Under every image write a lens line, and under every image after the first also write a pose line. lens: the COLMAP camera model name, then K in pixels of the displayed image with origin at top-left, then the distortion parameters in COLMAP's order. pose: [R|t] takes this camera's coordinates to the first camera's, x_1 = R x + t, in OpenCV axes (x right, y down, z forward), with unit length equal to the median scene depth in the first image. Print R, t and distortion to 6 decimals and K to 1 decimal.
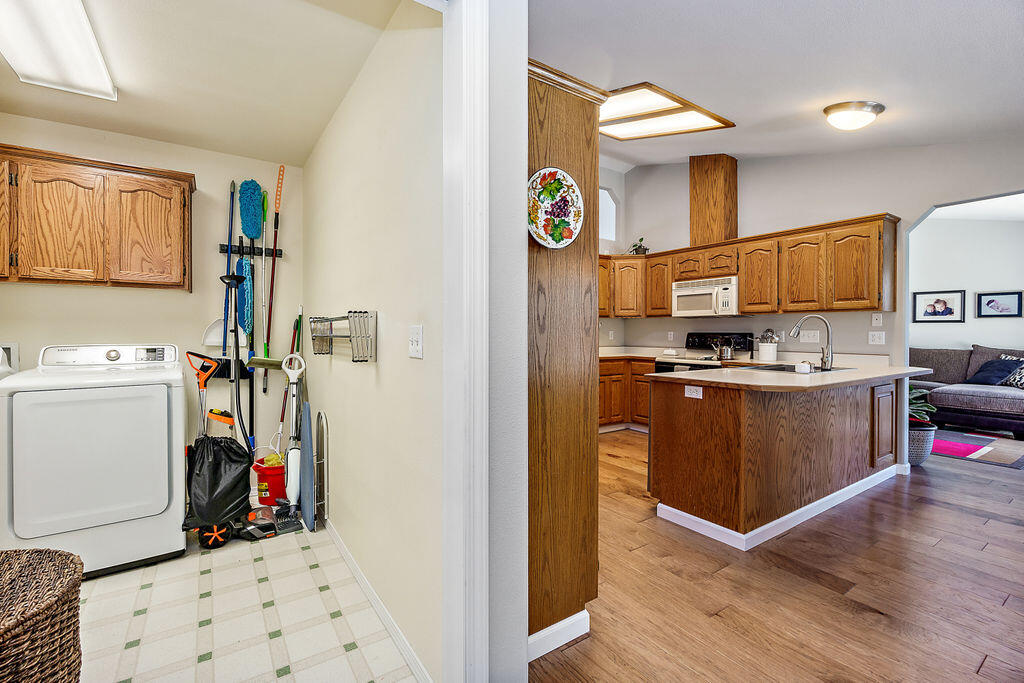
lens RADIAL K [[444.5, 0, 504.3], [0, 444.5, 337.1], [0, 0, 1]] dist [-0.001342, 0.000271]
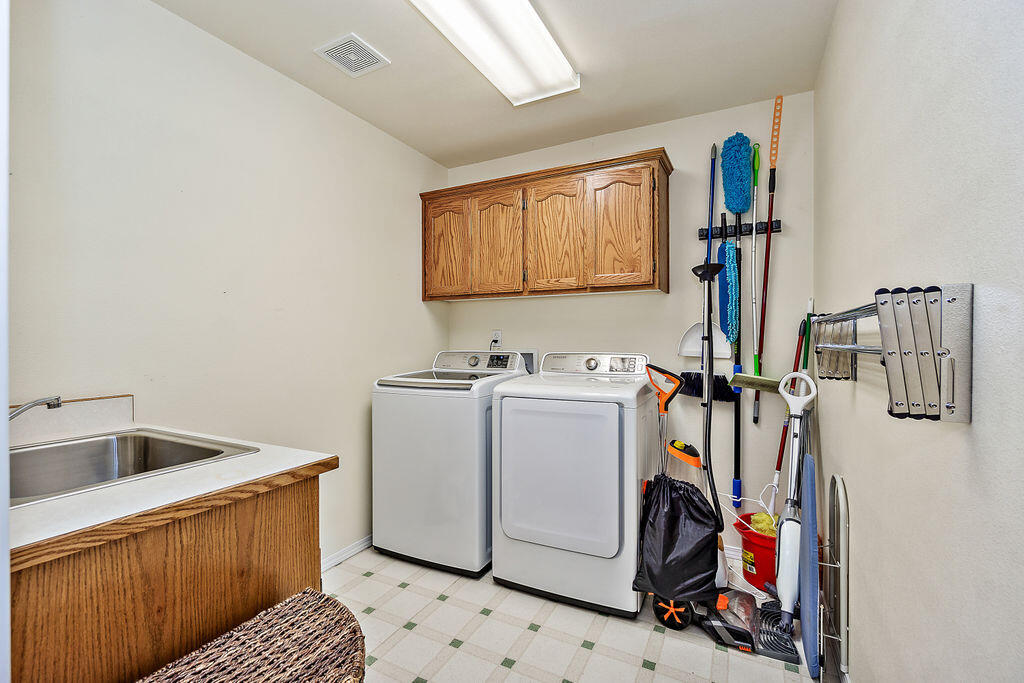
lens RADIAL K [[447.6, 0, 511.7], [0, 447.6, 341.2], [0, 0, 1]] dist [-0.002920, -0.000209]
pose [[0.478471, 0.002384, -0.878100, -0.102456], [-0.006840, 0.999976, -0.001012, -0.005749], [0.878076, 0.006490, 0.478476, 0.345089]]
